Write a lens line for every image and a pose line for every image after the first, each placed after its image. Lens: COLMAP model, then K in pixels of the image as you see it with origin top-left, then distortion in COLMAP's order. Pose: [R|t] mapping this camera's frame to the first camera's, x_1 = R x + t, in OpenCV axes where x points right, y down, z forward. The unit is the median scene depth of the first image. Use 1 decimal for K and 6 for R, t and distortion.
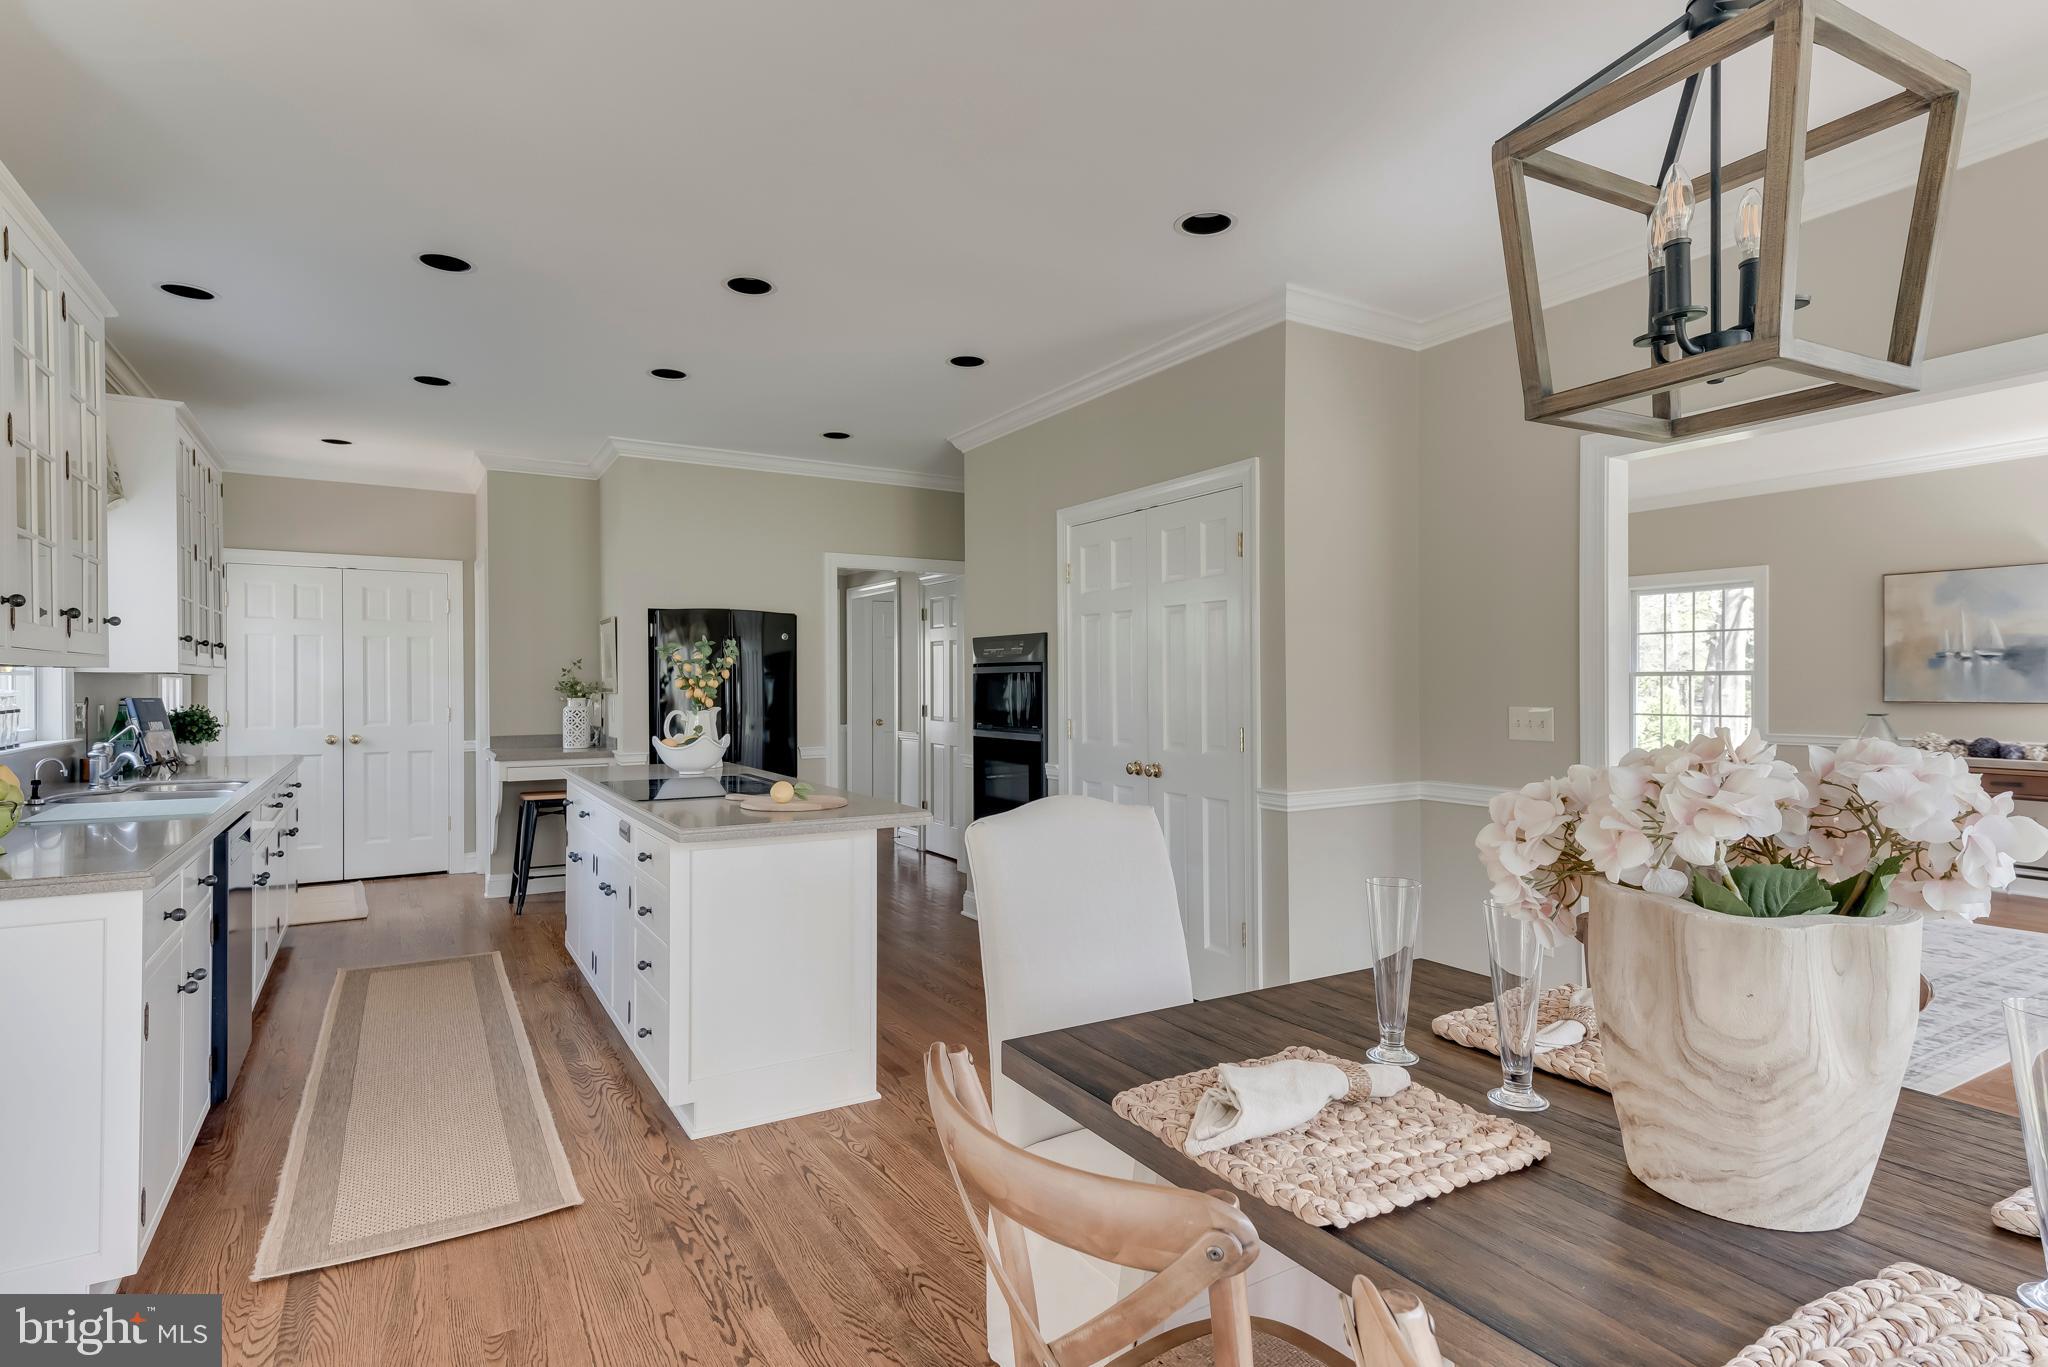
lens RADIAL K [[1038.0, 0, 1036.0], [0, 1038.0, 687.4], [0, 0, 1]] dist [0.012292, -0.000422]
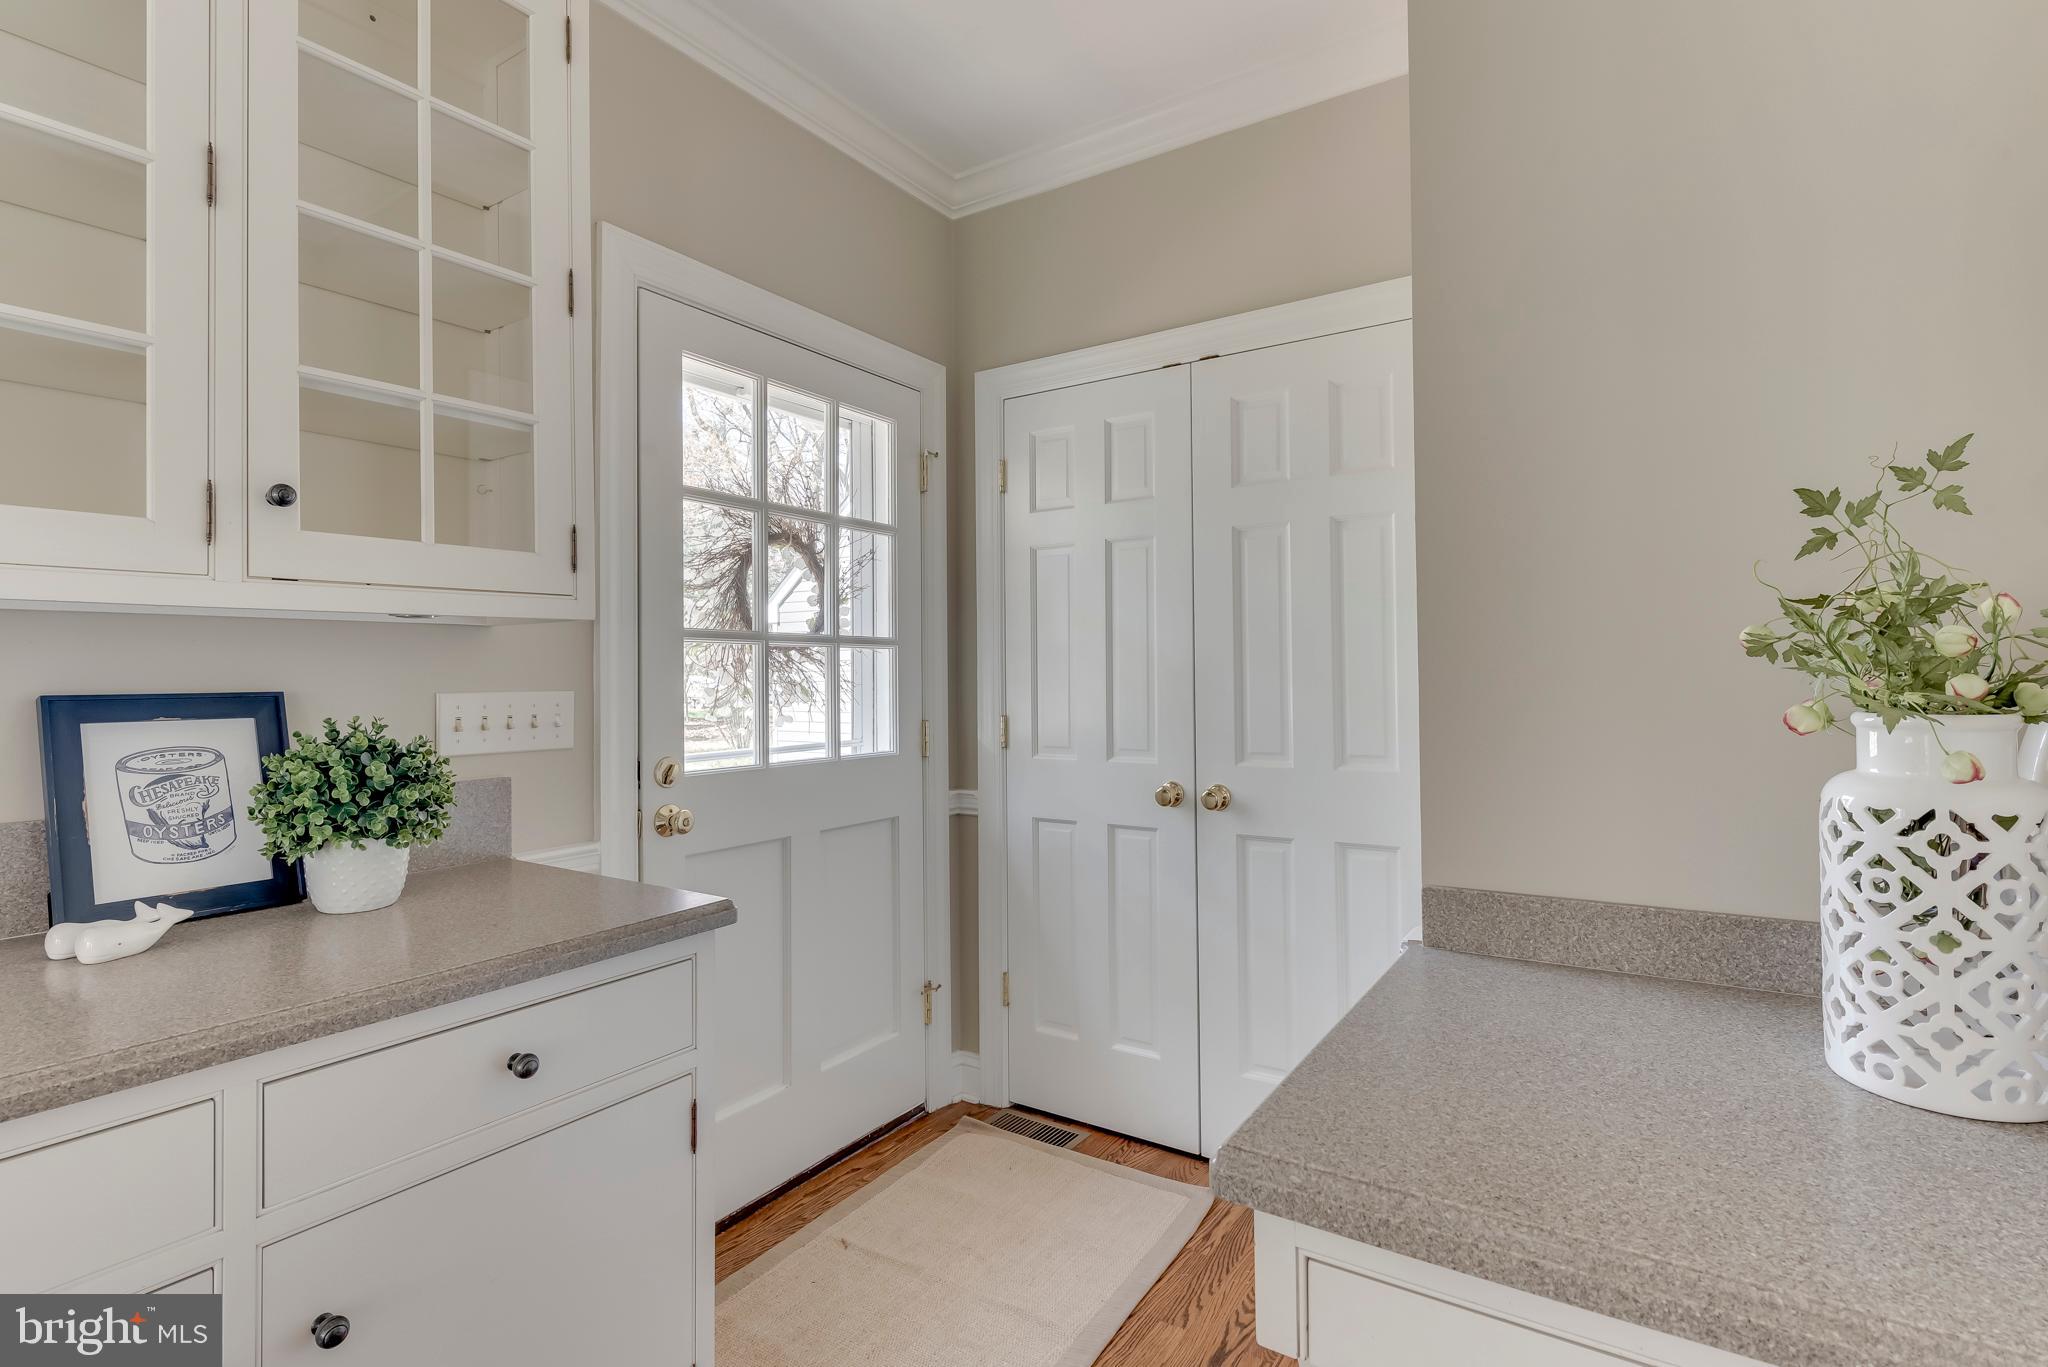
lens RADIAL K [[999.7, 0, 1029.5], [0, 999.7, 663.1], [0, 0, 1]] dist [-0.001296, -0.000623]
pose [[0.430082, -0.013404, -0.902690, -1.039773], [0.006969, 0.999909, -0.011527, 0.011985], [0.902763, -0.001333, 0.430137, 2.324419]]
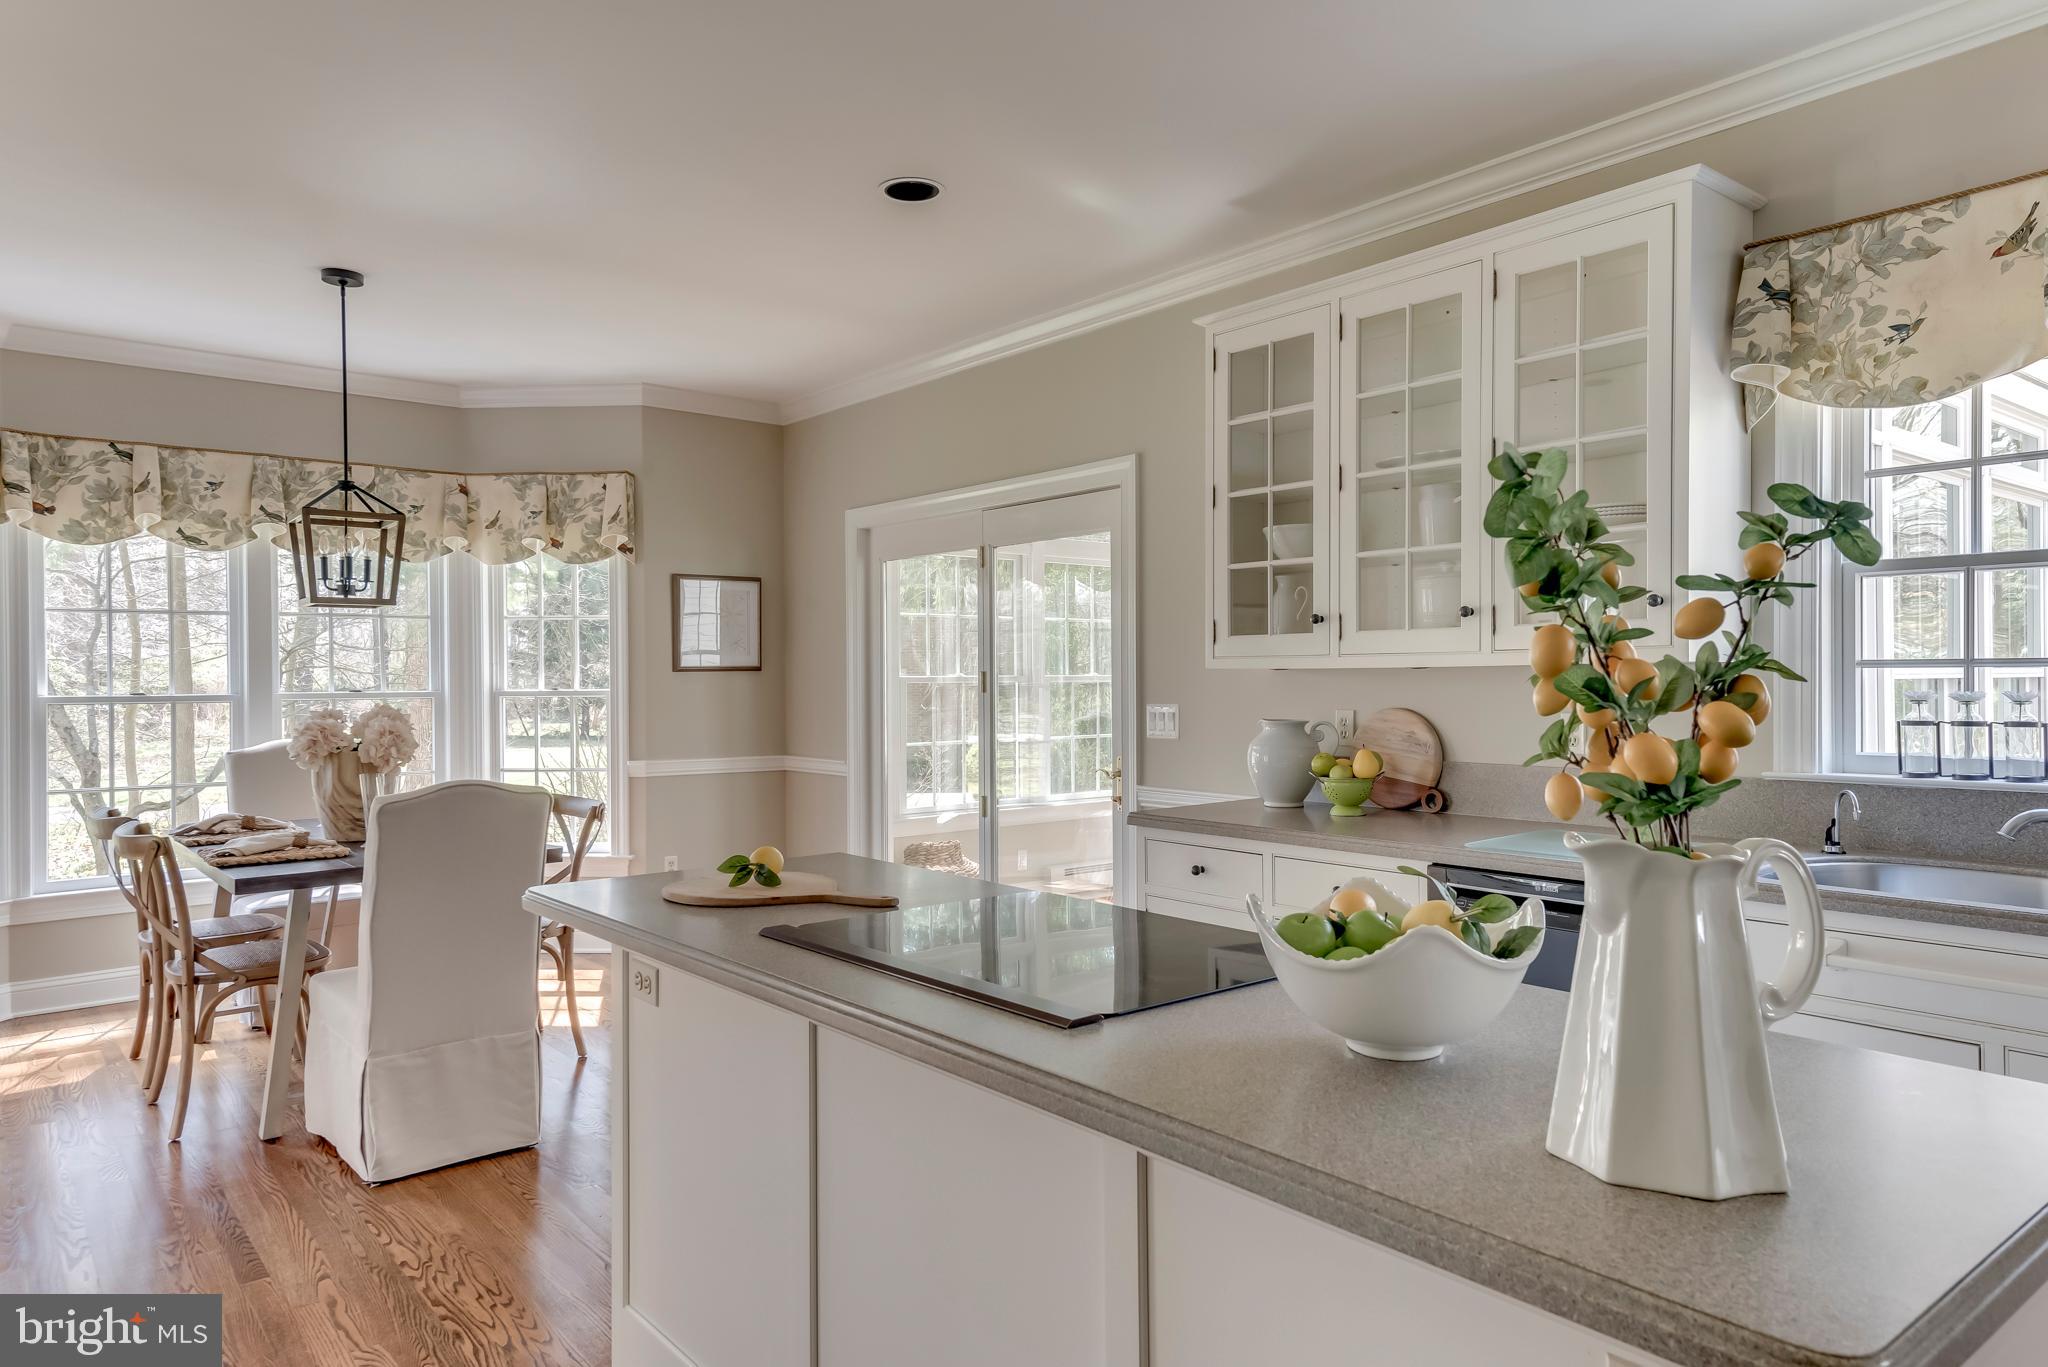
lens RADIAL K [[1294.8, 0, 1060.6], [0, 1294.8, 685.9], [0, 0, 1]] dist [0.029253, -0.000177]
pose [[-0.987049, 0.011402, -0.160015, -0.412231], [0.009866, 0.999897, 0.010388, -0.021301], [0.160117, 0.008675, -0.987060, 2.483792]]
